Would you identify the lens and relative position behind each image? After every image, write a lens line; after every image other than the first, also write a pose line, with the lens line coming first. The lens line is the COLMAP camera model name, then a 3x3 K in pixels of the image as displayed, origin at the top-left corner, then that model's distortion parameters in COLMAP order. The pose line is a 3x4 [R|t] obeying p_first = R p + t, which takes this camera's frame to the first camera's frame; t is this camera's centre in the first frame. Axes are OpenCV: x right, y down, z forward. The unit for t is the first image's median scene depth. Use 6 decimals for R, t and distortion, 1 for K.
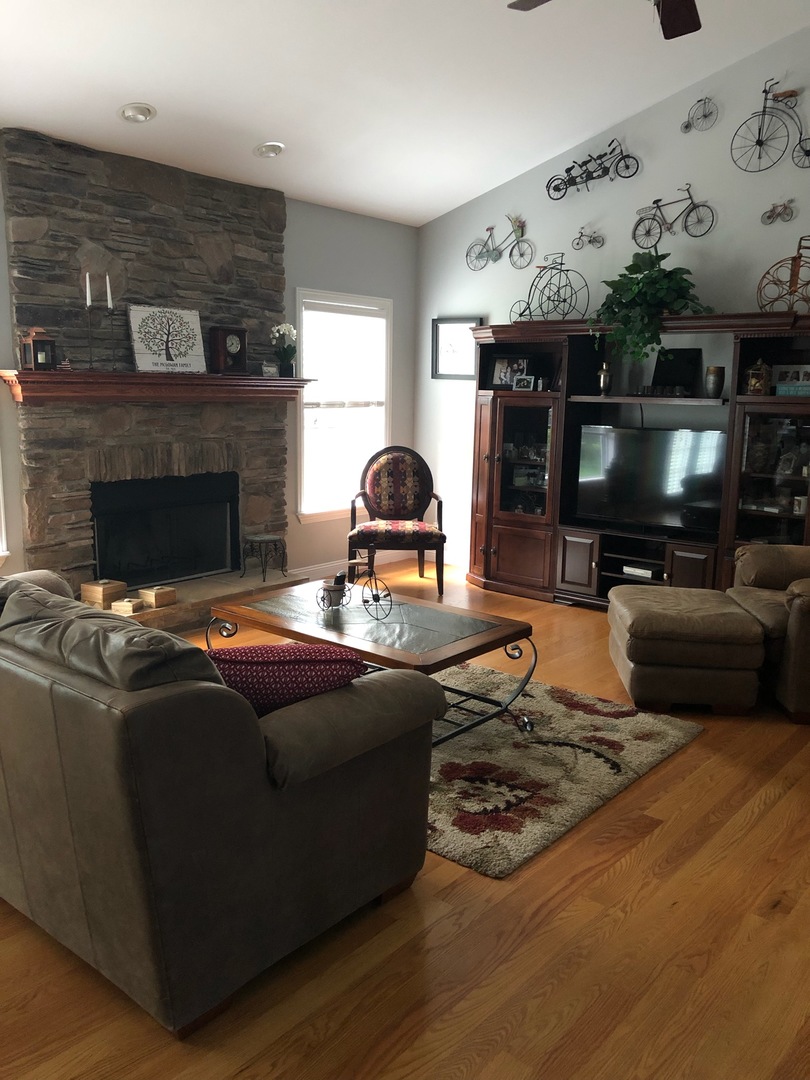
lens RADIAL K [[875.7, 0, 405.0], [0, 875.7, 540.0], [0, 0, 1]] dist [-0.037431, 0.062567]
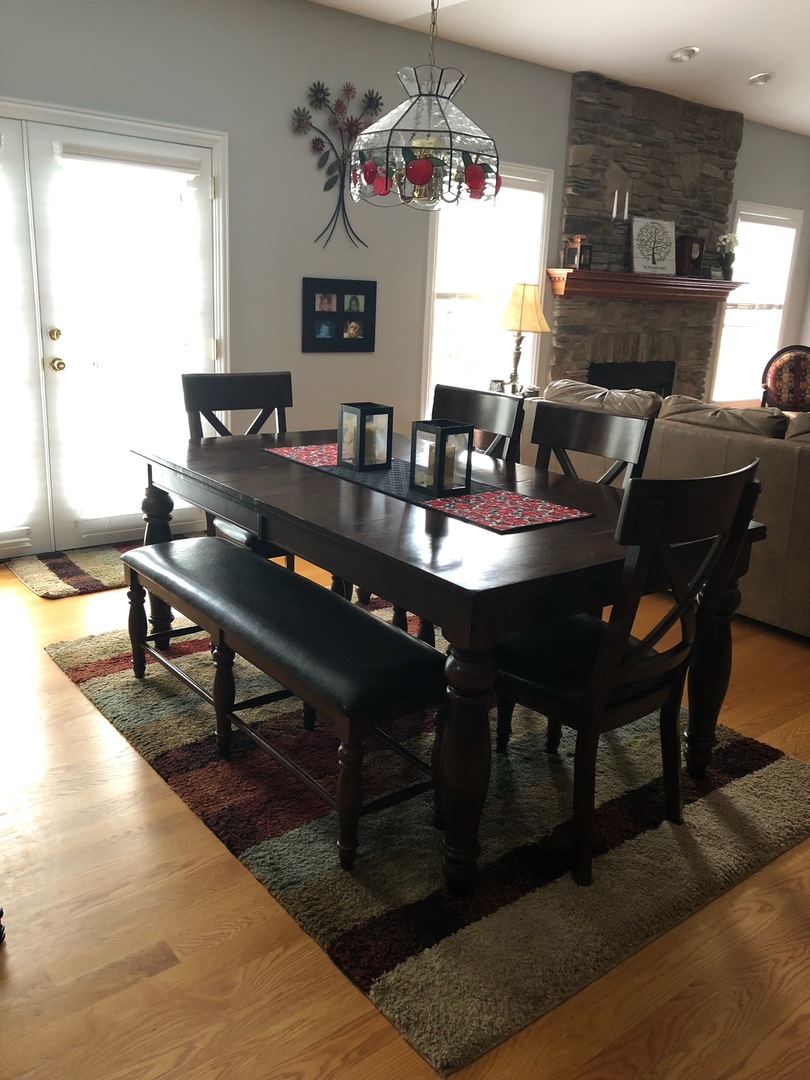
lens RADIAL K [[875.7, 0, 405.0], [0, 875.7, 540.0], [0, 0, 1]] dist [-0.037431, 0.062567]
pose [[0.978107, 0.075936, -0.193752, -0.338790], [-0.056084, 0.992786, 0.105972, 0.064585], [0.200402, -0.092786, 0.975310, -0.279586]]
